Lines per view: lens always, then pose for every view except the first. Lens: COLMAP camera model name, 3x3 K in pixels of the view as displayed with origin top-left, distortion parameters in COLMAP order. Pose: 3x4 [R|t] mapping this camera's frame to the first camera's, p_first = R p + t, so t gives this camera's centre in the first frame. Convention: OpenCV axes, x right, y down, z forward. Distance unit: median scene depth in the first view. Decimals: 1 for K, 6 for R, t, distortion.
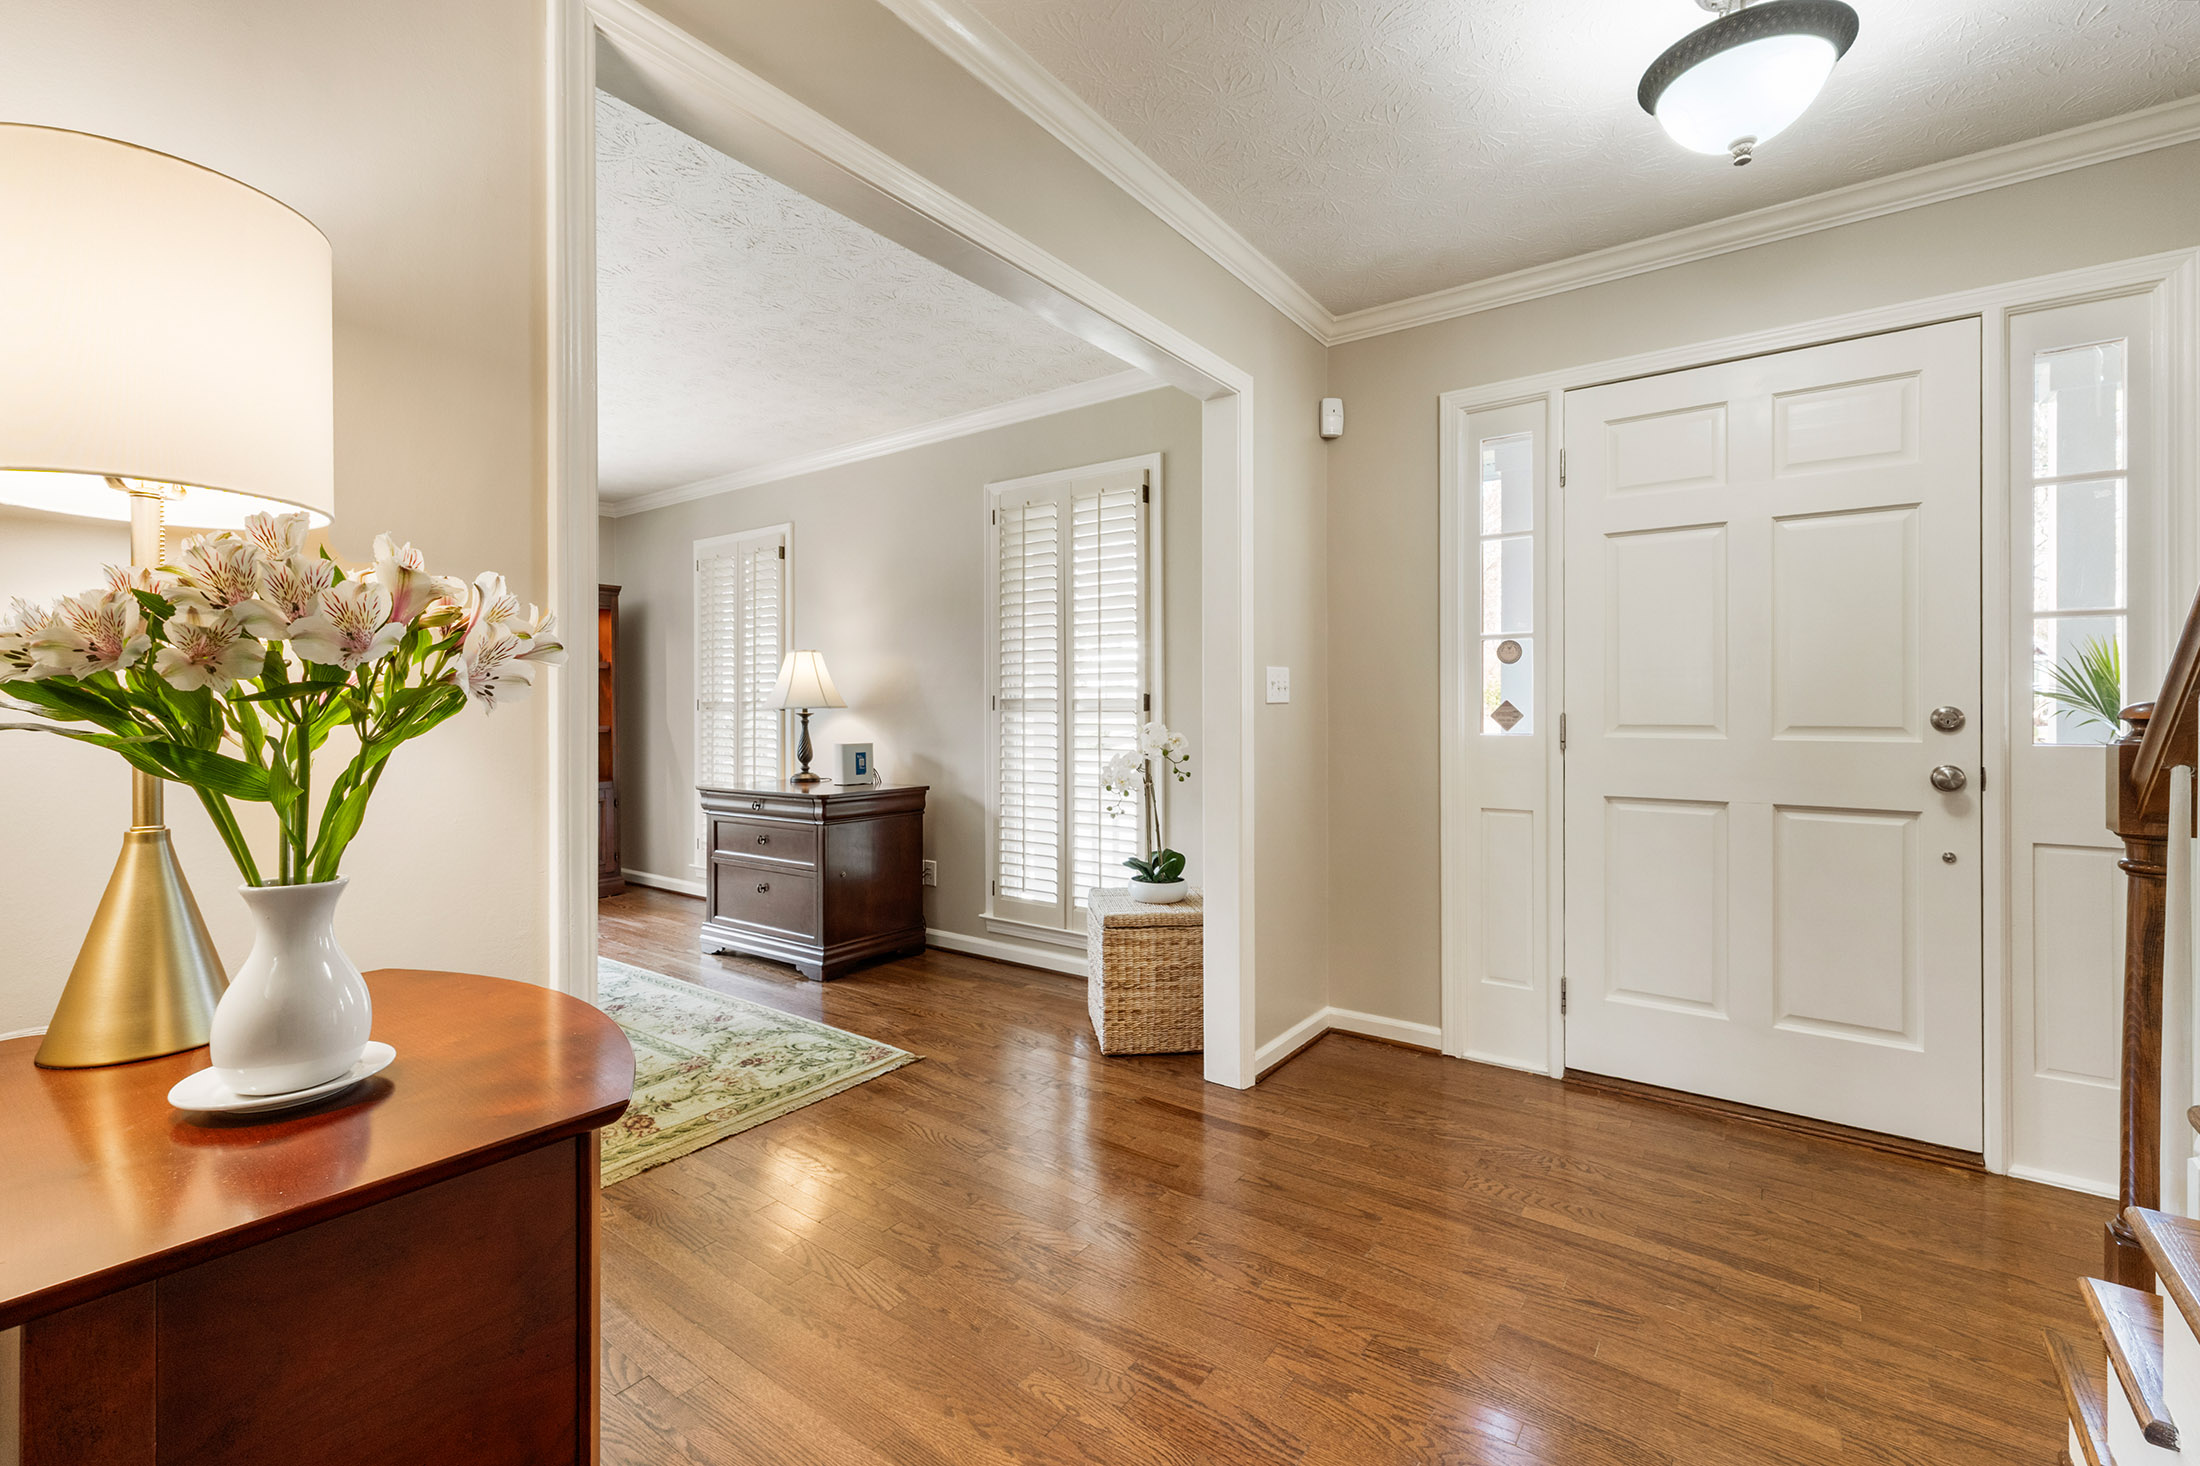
lens RADIAL K [[953.8, 0, 1100.4], [0, 953.8, 716.5], [0, 0, 1]] dist [0.005576, 0.000513]
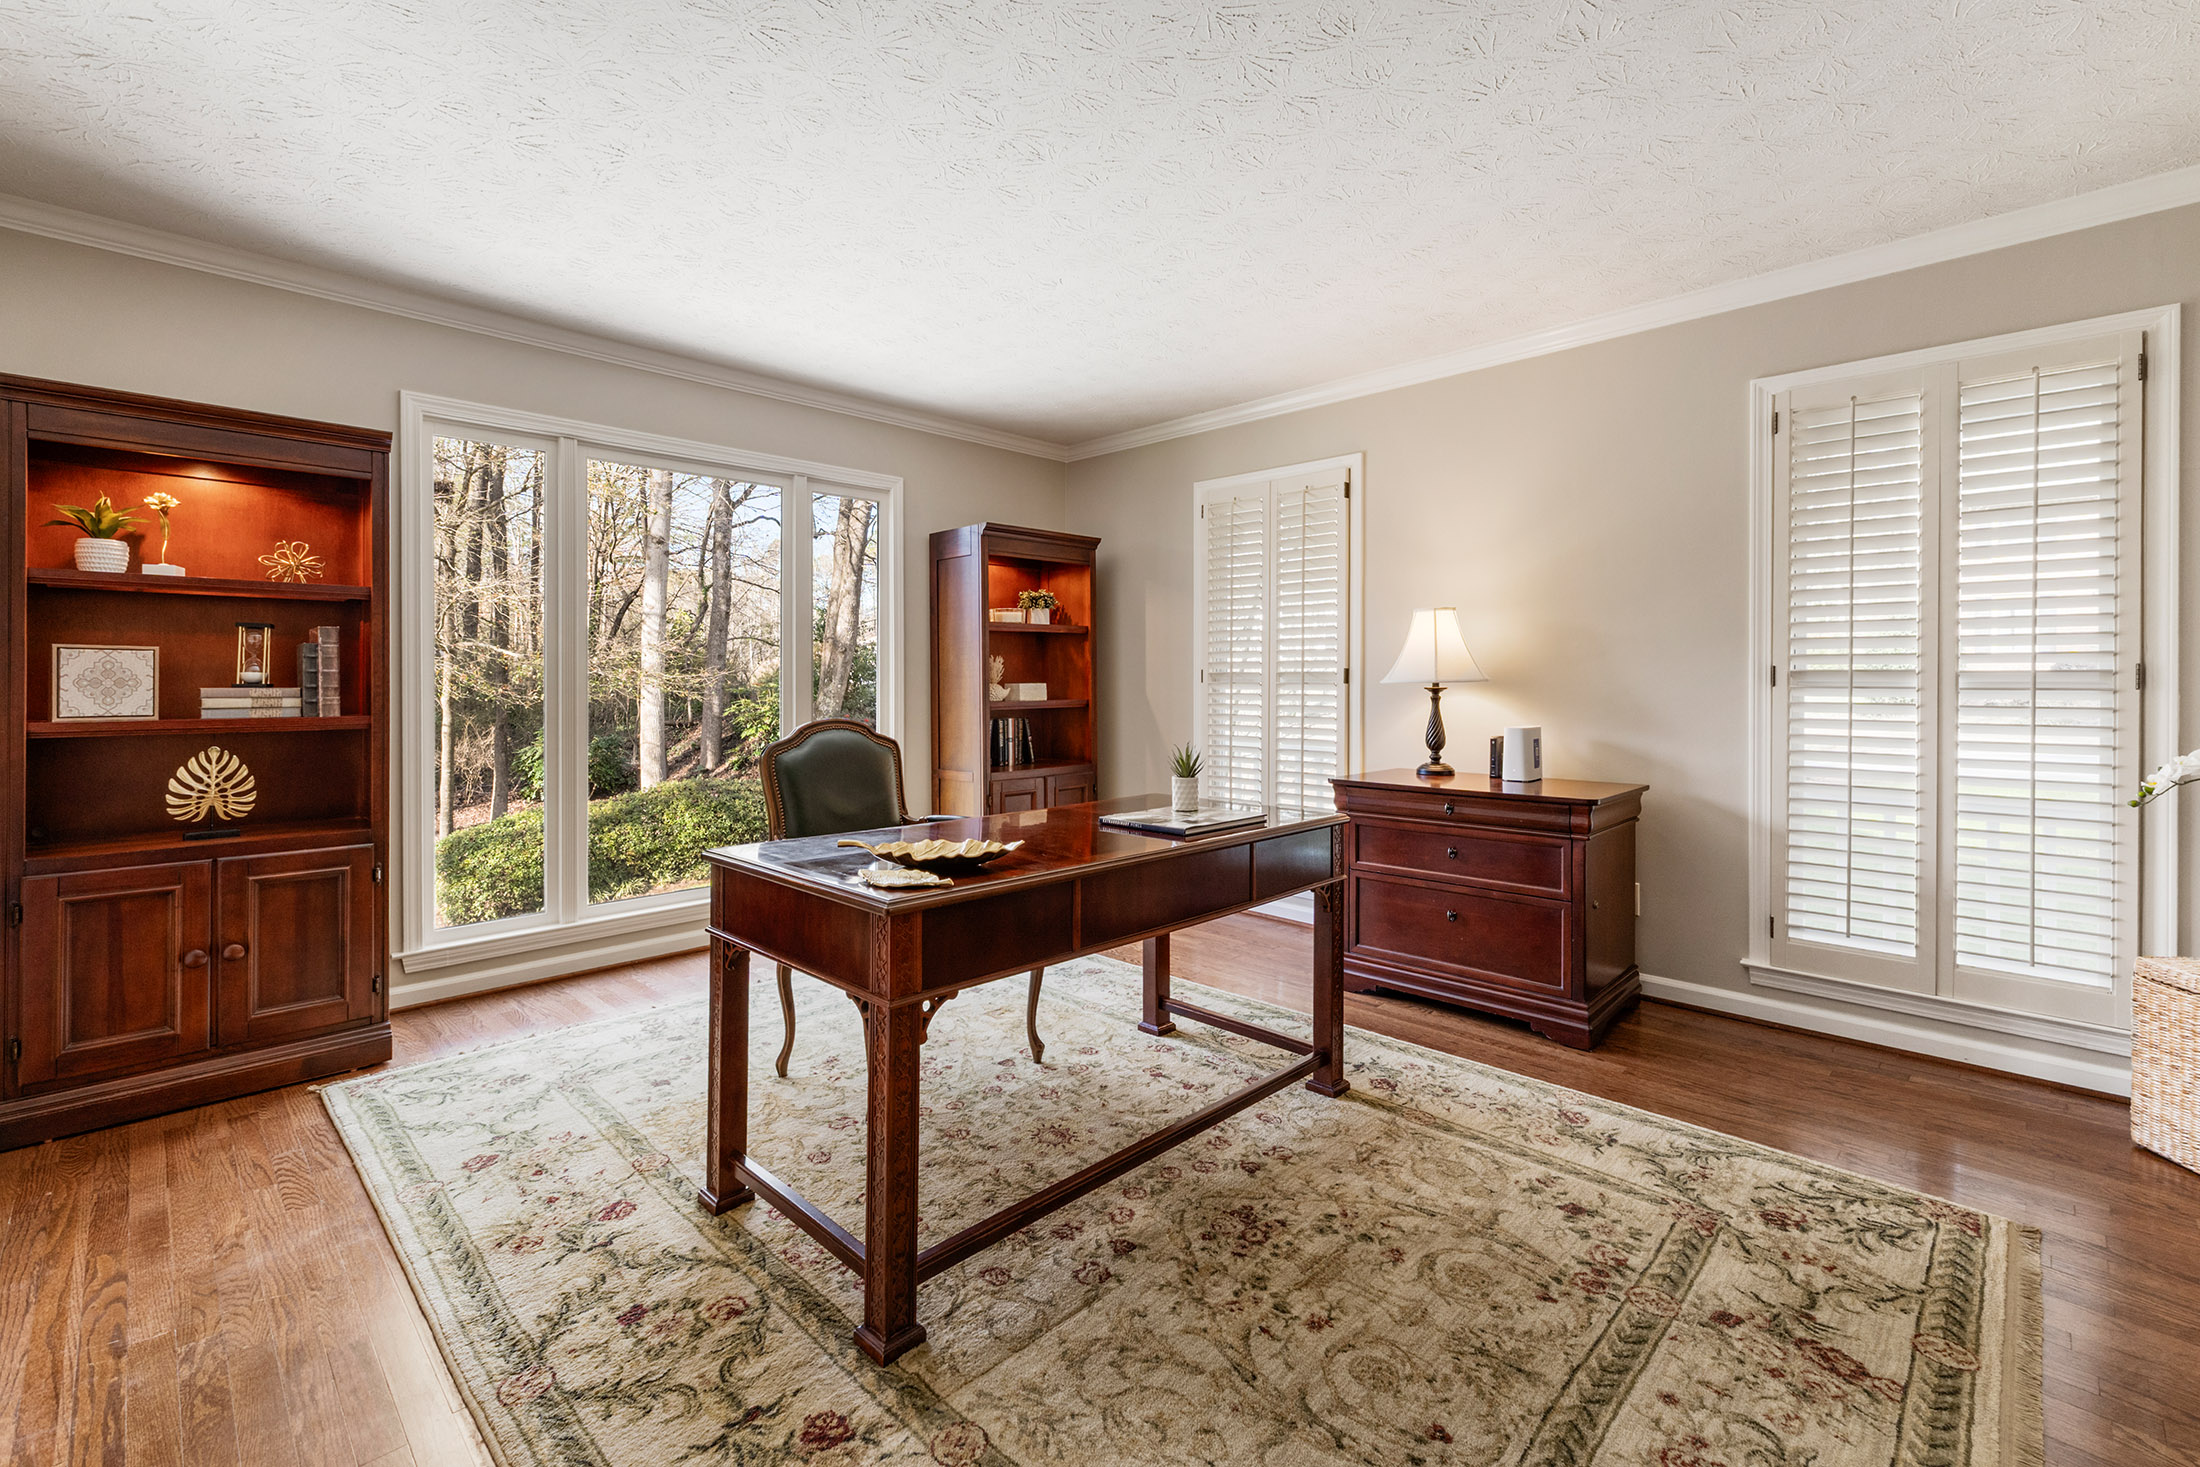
lens RADIAL K [[953.8, 0, 1113.3], [0, 953.8, 690.7], [0, 0, 1]] dist [0.005576, 0.000513]
pose [[0.990747, 0.007540, -0.135512, -0.538538], [-0.007256, 0.999970, 0.002590, -0.001064], [0.135528, -0.001583, 0.990772, 0.208260]]
